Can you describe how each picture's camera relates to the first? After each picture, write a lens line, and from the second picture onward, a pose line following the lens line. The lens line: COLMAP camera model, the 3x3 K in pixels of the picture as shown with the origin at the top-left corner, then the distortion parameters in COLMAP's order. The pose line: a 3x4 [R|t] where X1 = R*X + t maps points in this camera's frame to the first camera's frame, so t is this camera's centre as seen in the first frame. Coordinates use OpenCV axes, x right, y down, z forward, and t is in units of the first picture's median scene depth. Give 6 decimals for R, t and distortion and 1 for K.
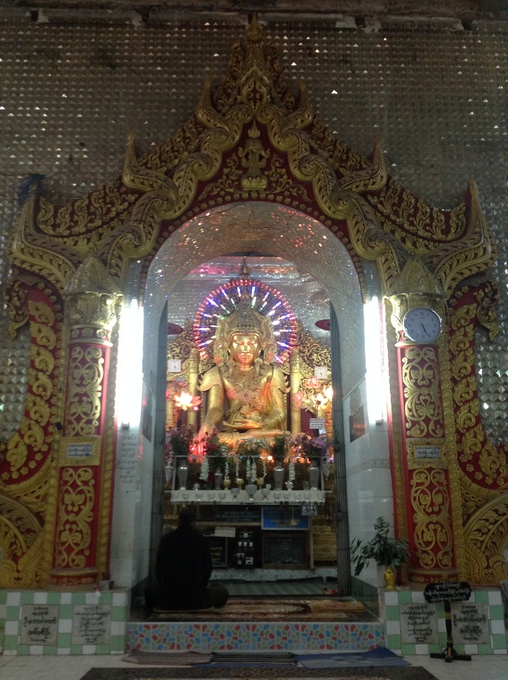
lens RADIAL K [[645.0, 0, 254.0], [0, 645.0, 340.0], [0, 0, 1]] dist [0.180887, -0.416733]
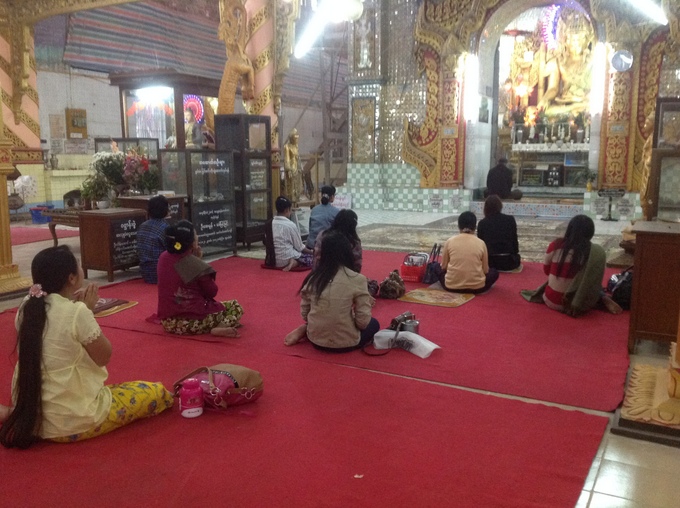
lens RADIAL K [[645.0, 0, 340.0], [0, 645.0, 254.0], [0, 0, 1]] dist [0.180887, -0.416733]
pose [[0.877349, 0.073723, -0.474155, 0.459705], [0.123870, 0.919841, 0.372222, -0.299295], [0.463589, -0.385303, 0.797889, -1.043662]]
